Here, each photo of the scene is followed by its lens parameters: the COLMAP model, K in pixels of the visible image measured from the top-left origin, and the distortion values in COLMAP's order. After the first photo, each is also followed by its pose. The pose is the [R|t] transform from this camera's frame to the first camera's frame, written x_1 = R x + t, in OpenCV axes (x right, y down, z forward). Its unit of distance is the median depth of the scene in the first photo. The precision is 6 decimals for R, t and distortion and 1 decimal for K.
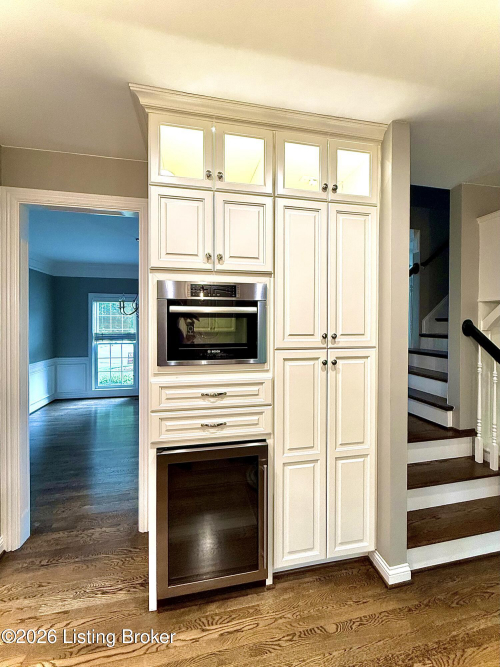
lens RADIAL K [[269.8, 0, 250.3], [0, 269.8, 327.8], [0, 0, 1]] dist [-0.003053, 0.000108]
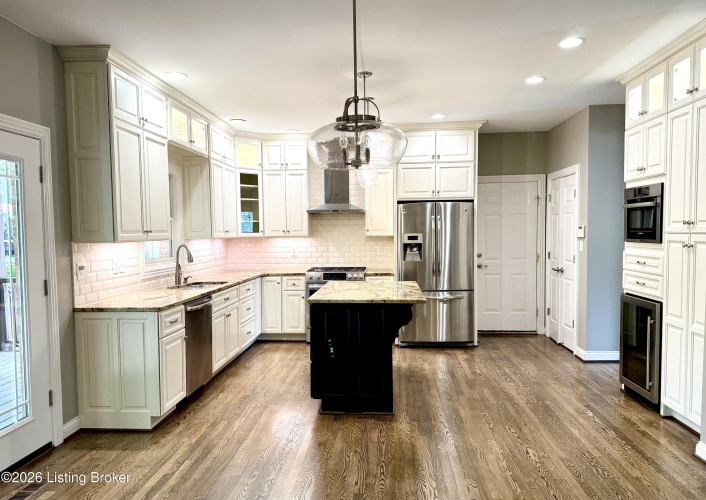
lens RADIAL K [[492.7, 0, 350.4], [0, 492.7, 250.4], [0, 0, 1]] dist [0.012209, 0.002487]
pose [[-0.273844, 0.044299, -0.960753, 2.748391], [0.003743, 0.998980, 0.044994, 0.050402], [0.961767, 0.008725, -0.273731, 0.203757]]
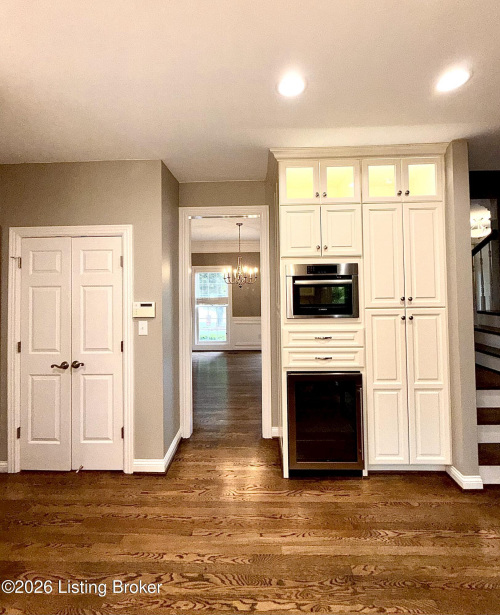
lens RADIAL K [[274.7, 0, 251.6], [0, 274.7, 281.6], [0, 0, 1]] dist [-0.000519, -0.000307]
pose [[0.972886, -0.020429, -0.230381, -0.156242], [0.012020, 0.999211, -0.037847, -0.013721], [0.230972, 0.034052, 0.972364, -0.567454]]
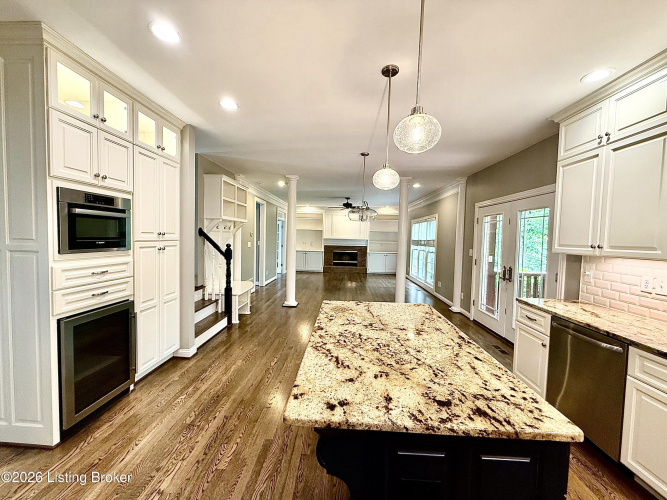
lens RADIAL K [[269.8, 0, 331.2], [0, 269.8, 248.9], [0, 0, 1]] dist [-0.003053, 0.000108]
pose [[0.253742, -0.034977, 0.966639, -1.142251], [-0.016223, 0.999052, 0.040408, 0.041183], [-0.967136, -0.025935, 0.252934, -0.520783]]
